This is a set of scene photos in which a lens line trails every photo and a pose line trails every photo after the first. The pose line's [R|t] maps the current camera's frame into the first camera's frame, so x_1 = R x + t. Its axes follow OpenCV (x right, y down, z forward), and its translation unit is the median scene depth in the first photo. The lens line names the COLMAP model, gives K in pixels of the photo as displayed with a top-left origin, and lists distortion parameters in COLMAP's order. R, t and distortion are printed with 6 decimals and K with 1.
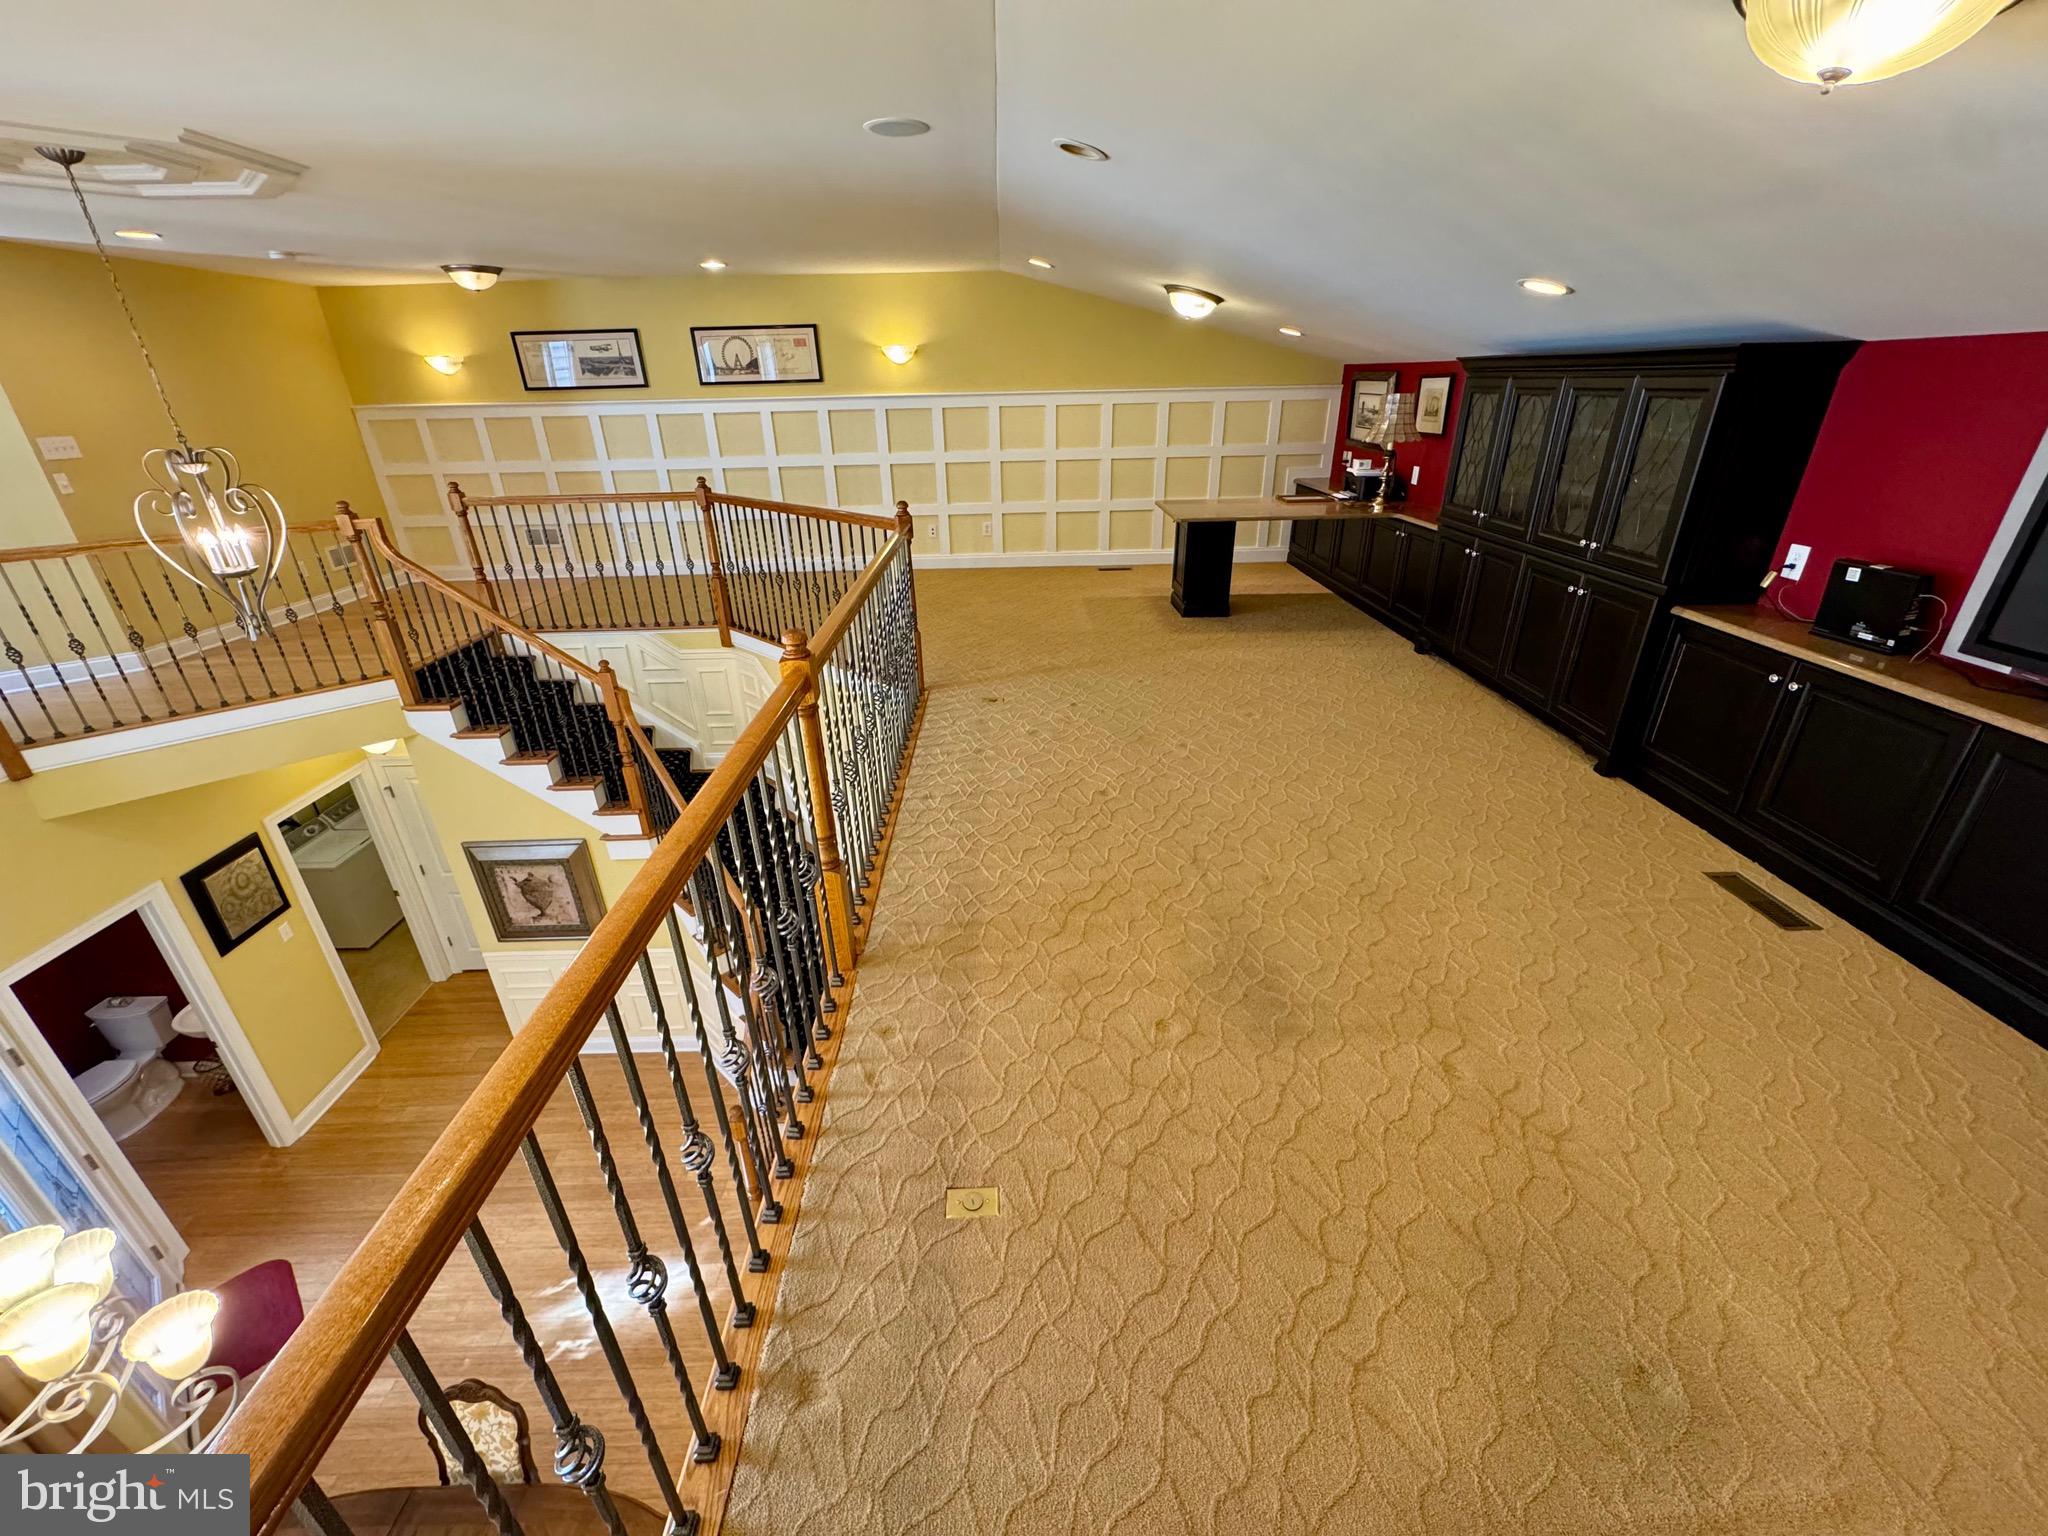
lens RADIAL K [[814.5, 0, 1033.8], [0, 814.5, 767.8], [0, 0, 1]] dist [-0.000934, 0.000100]
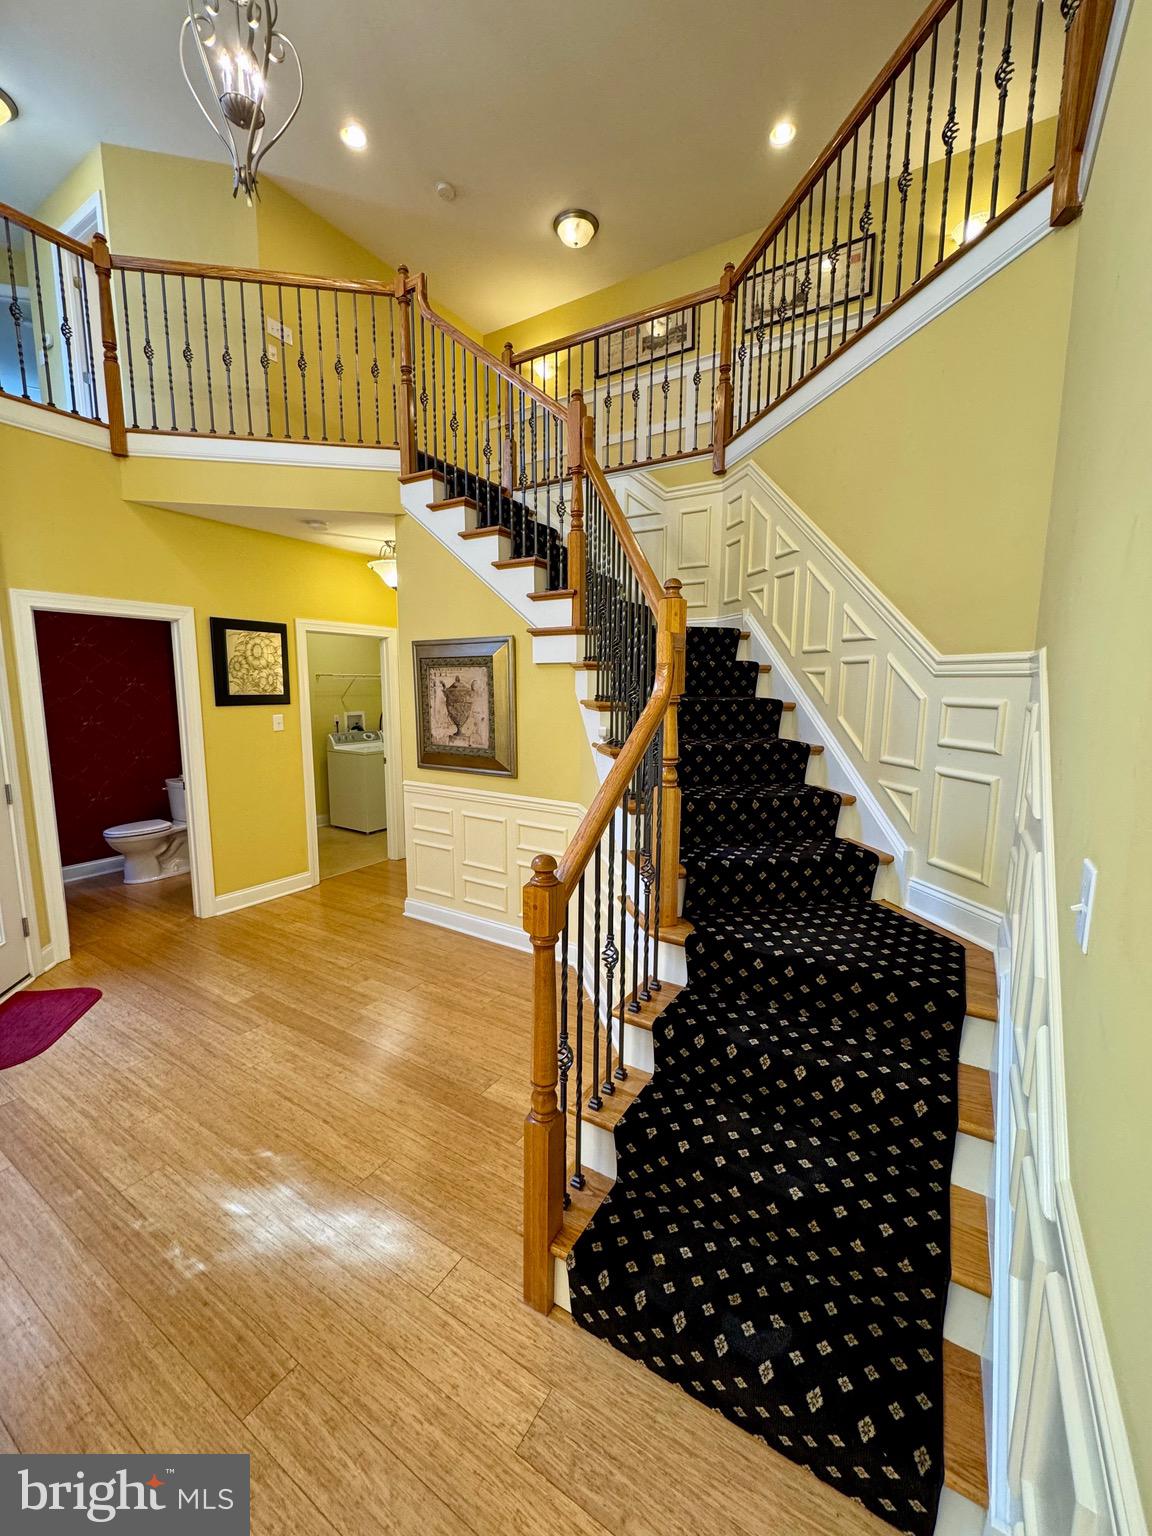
lens RADIAL K [[610.9, 0, 574.5], [0, 610.9, 777.8], [0, 0, 1]] dist [-0.000934, 0.000100]
pose [[0.828418, 0.095264, -0.551950, -0.135708], [-0.249717, 0.944890, -0.211716, 0.346001], [0.501363, 0.313221, 0.806553, 0.566337]]
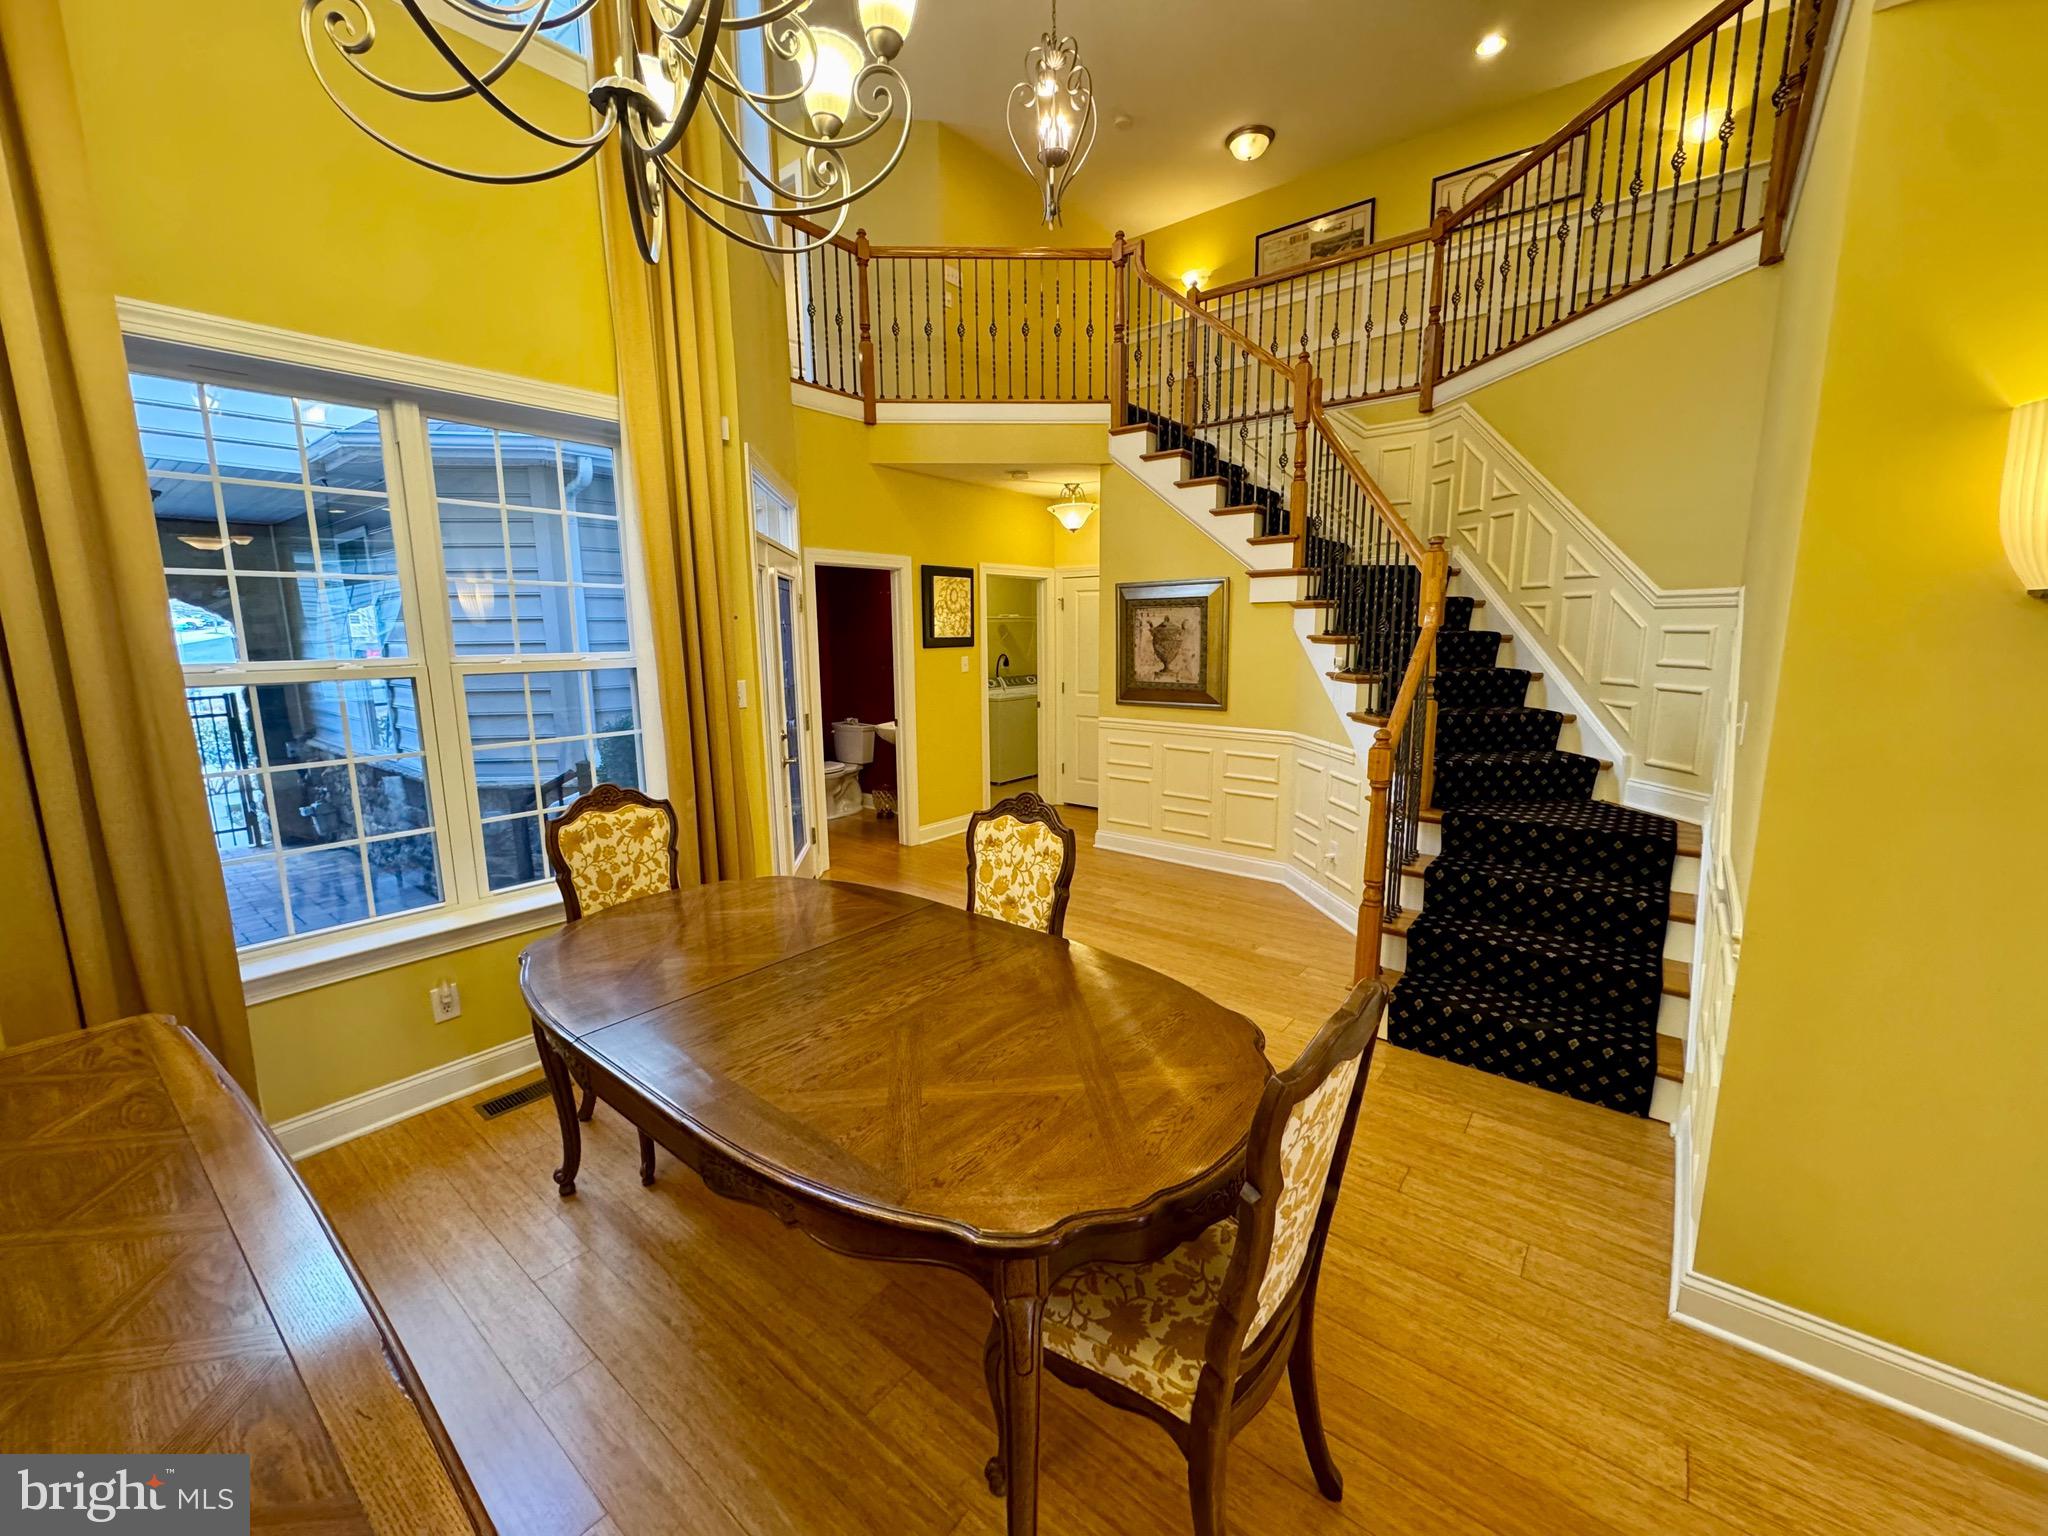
lens RADIAL K [[814.5, 0, 1018.1], [0, 814.5, 774.6], [0, 0, 1]] dist [-0.000934, 0.000100]
pose [[0.760006, 0.113643, -0.639903, -0.122794], [-0.273853, 0.948915, -0.156730, 0.505550], [0.589402, 0.294356, 0.752303, 0.239131]]
